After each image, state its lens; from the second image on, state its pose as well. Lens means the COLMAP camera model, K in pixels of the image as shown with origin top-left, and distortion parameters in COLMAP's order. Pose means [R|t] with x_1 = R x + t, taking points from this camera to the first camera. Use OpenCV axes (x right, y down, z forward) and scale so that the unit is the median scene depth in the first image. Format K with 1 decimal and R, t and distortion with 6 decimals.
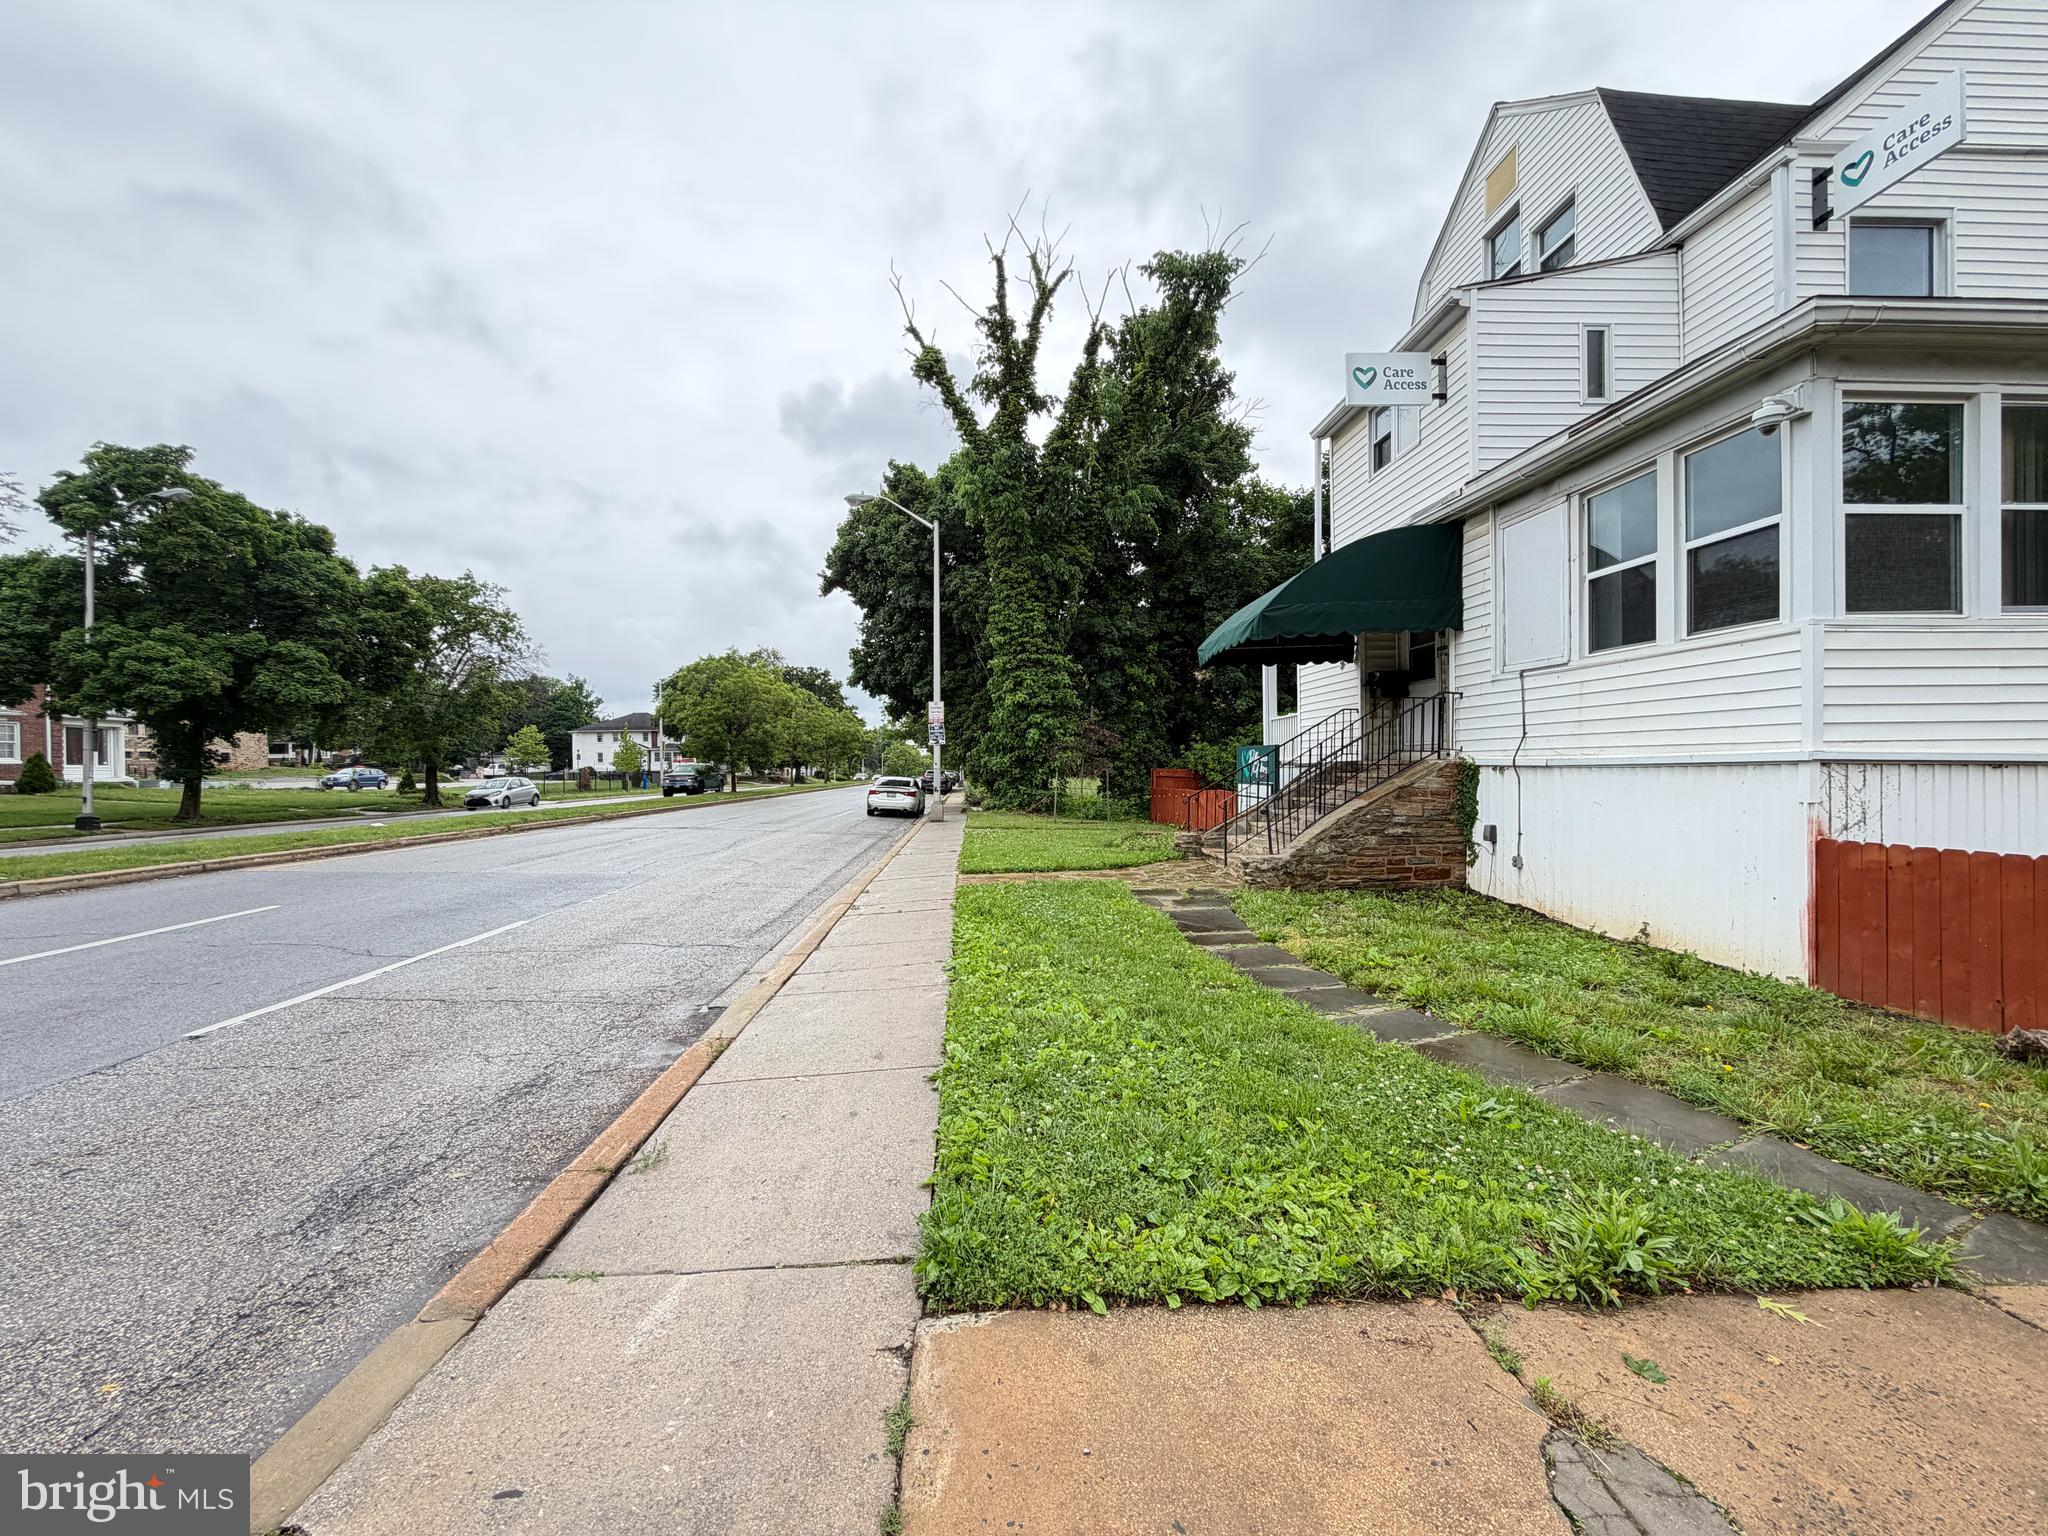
lens RADIAL K [[817.1, 0, 1020.8], [0, 817.1, 770.0], [0, 0, 1]] dist [0.000179, -0.000073]
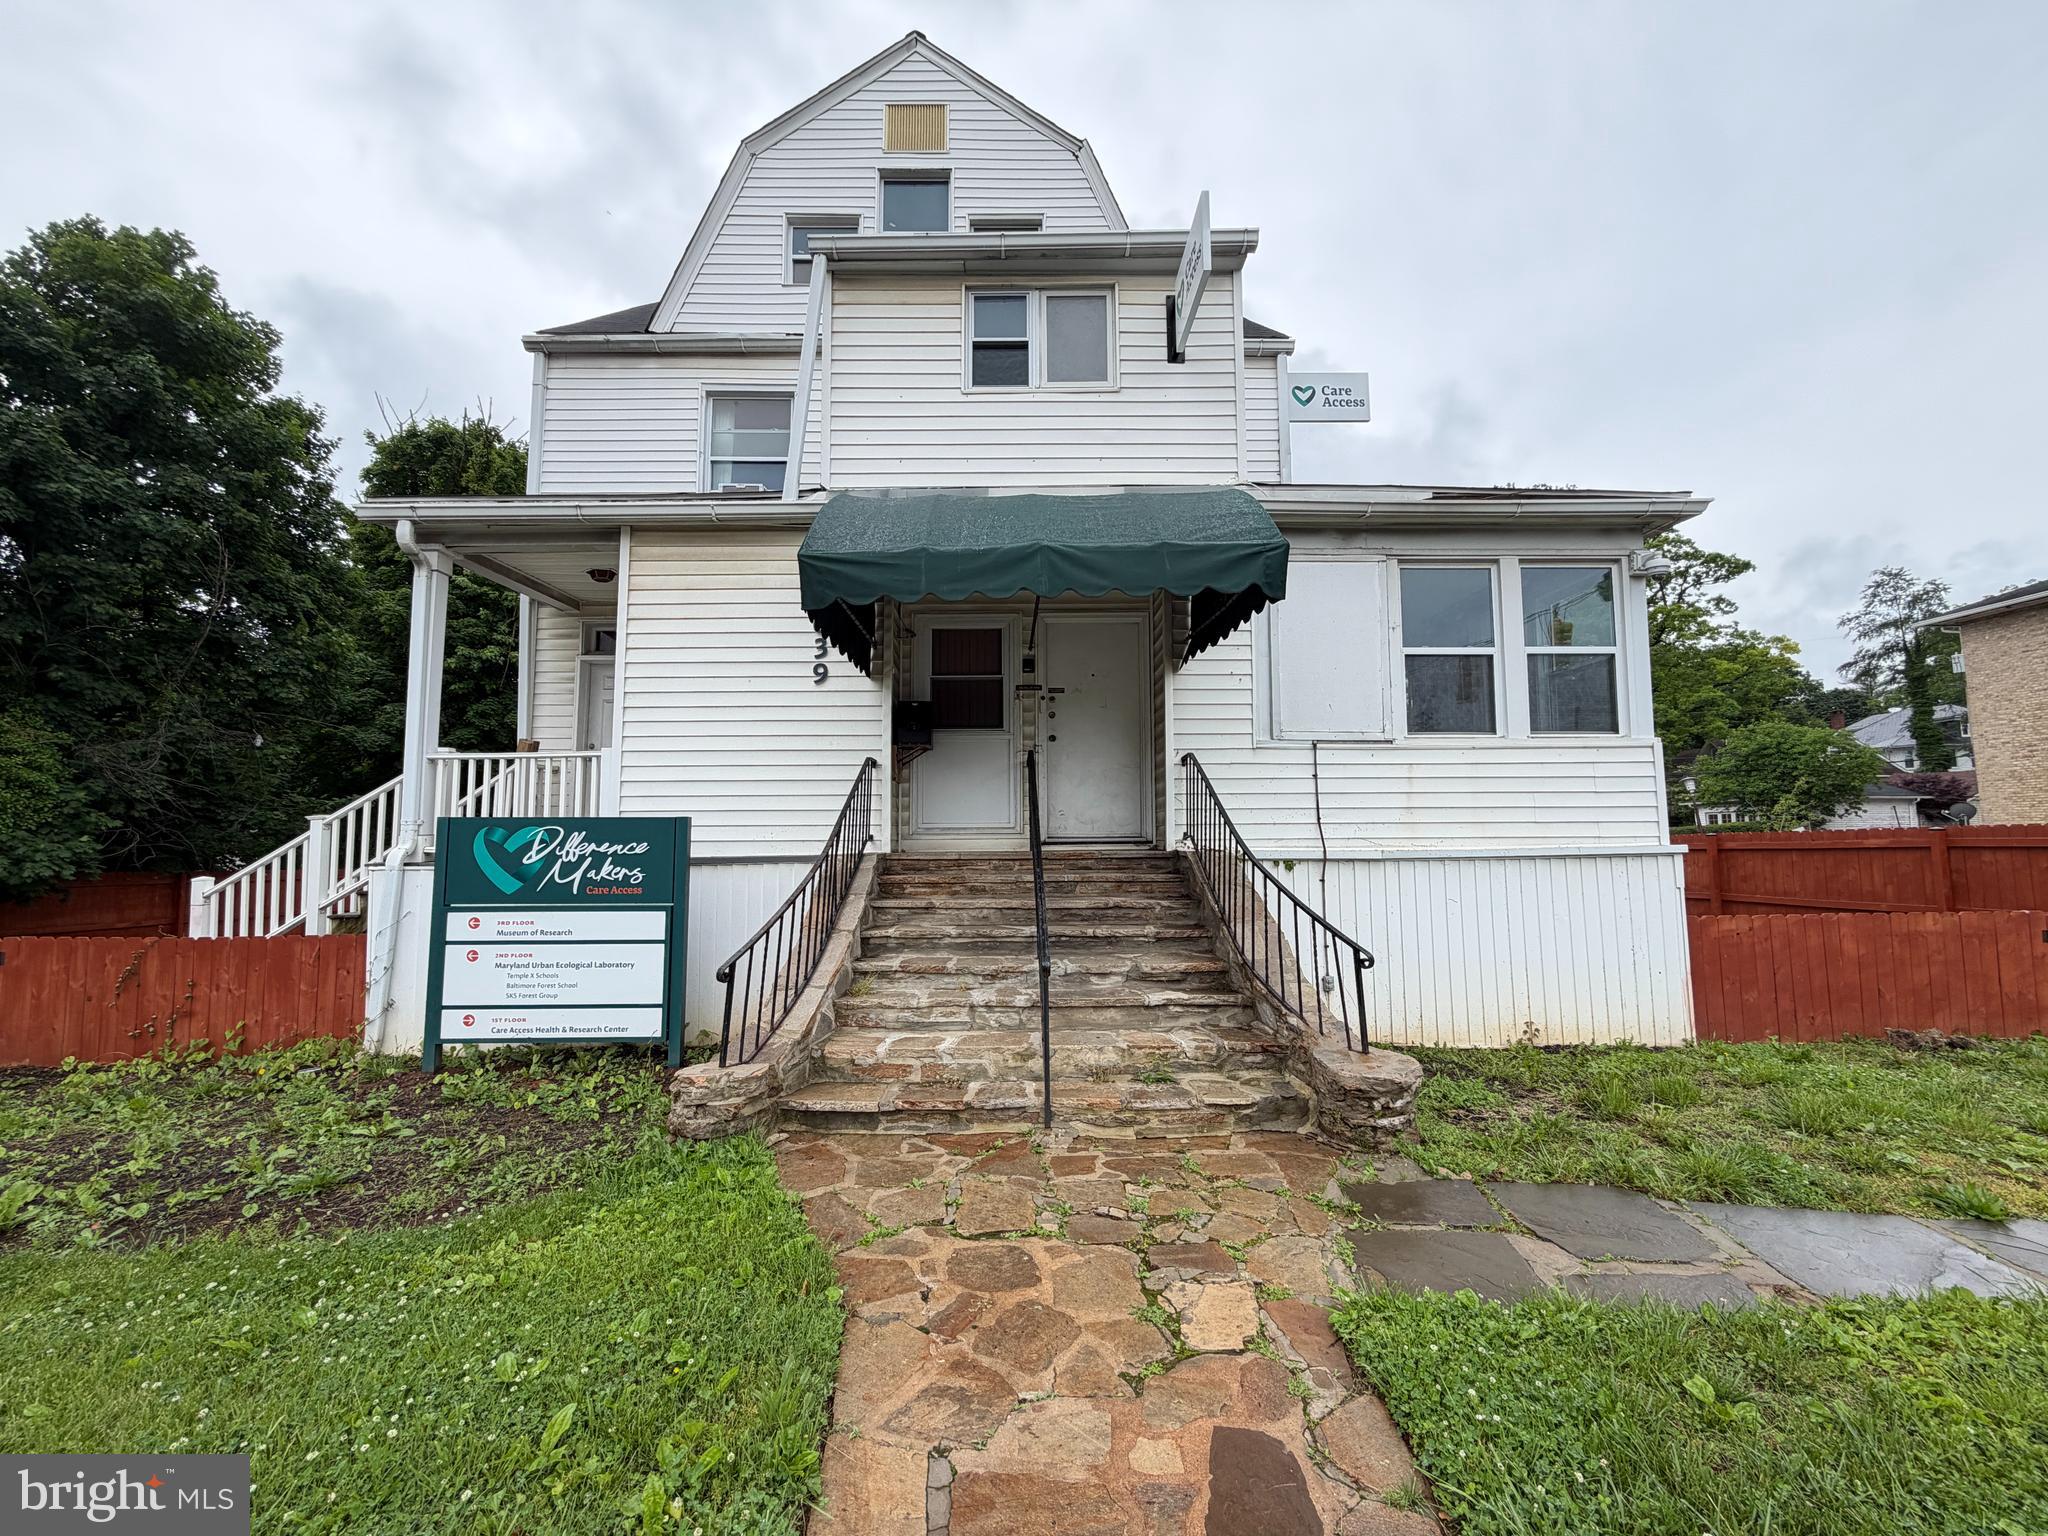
lens RADIAL K [[817.1, 0, 1020.8], [0, 817.1, 770.0], [0, 0, 1]] dist [0.000179, -0.000073]
pose [[0.053963, 0.096571, 0.993862, -0.253894], [0.010217, 0.995207, -0.097256, -0.020926], [-0.998491, 0.015402, 0.052718, 1.534101]]
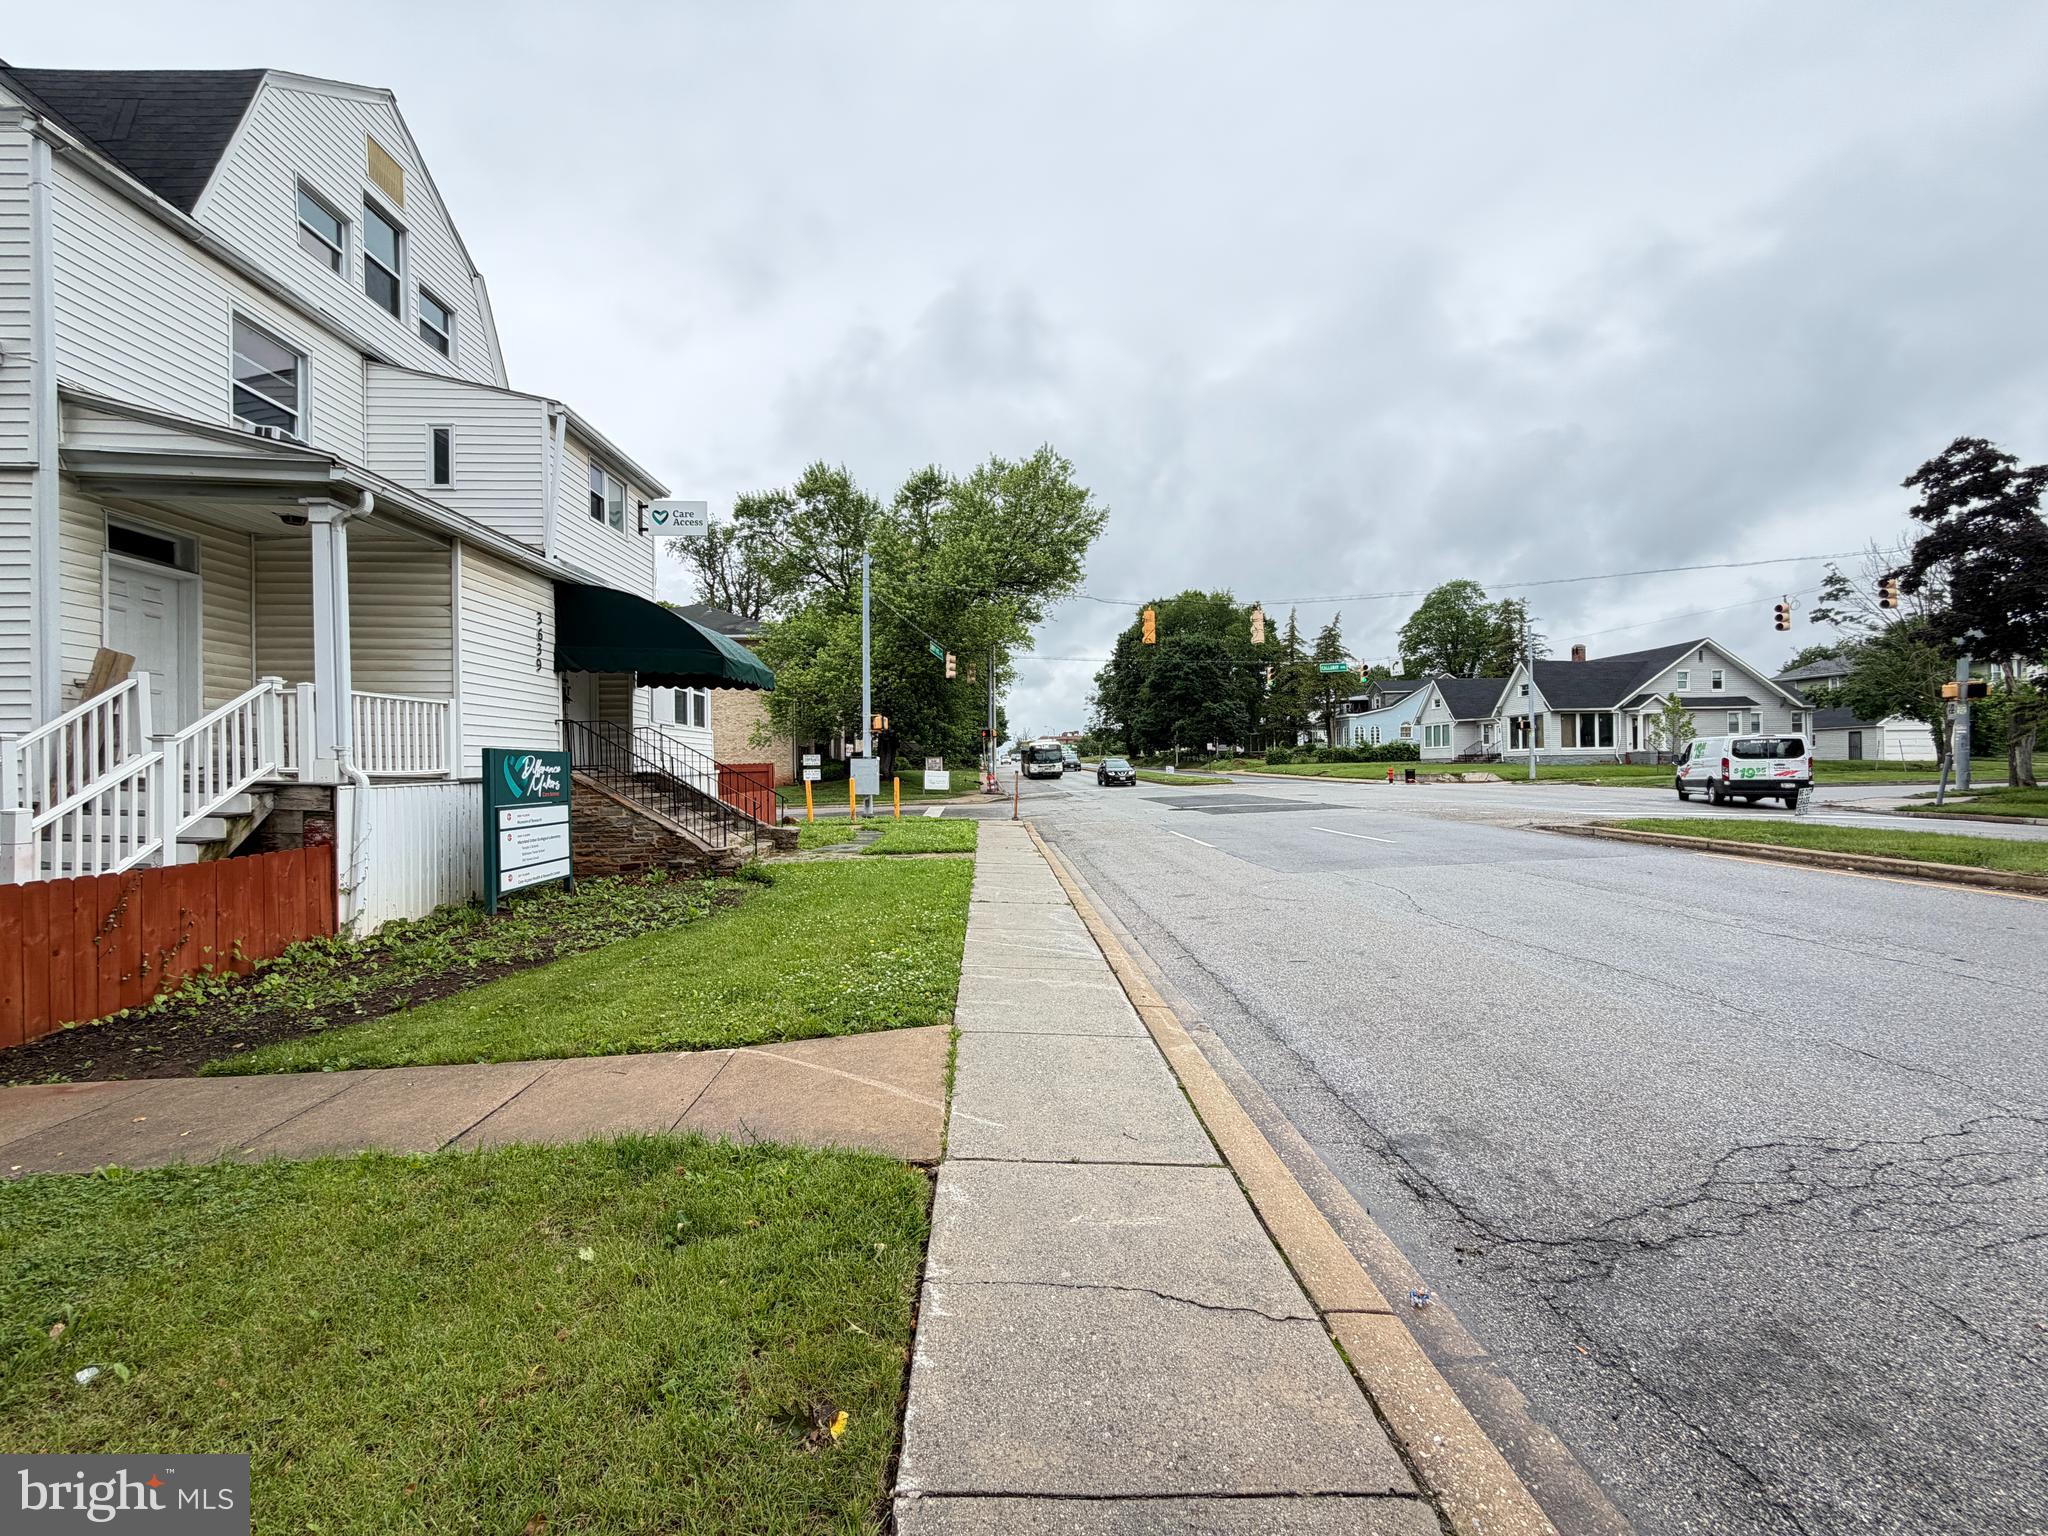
lens RADIAL K [[817.1, 0, 1020.8], [0, 817.1, 770.0], [0, 0, 1]] dist [0.000179, -0.000073]
pose [[-0.999545, 0.023606, 0.018793, -0.281326], [0.023797, 0.999667, 0.010026, -0.020323], [-0.018550, 0.010468, -0.999773, 3.617389]]
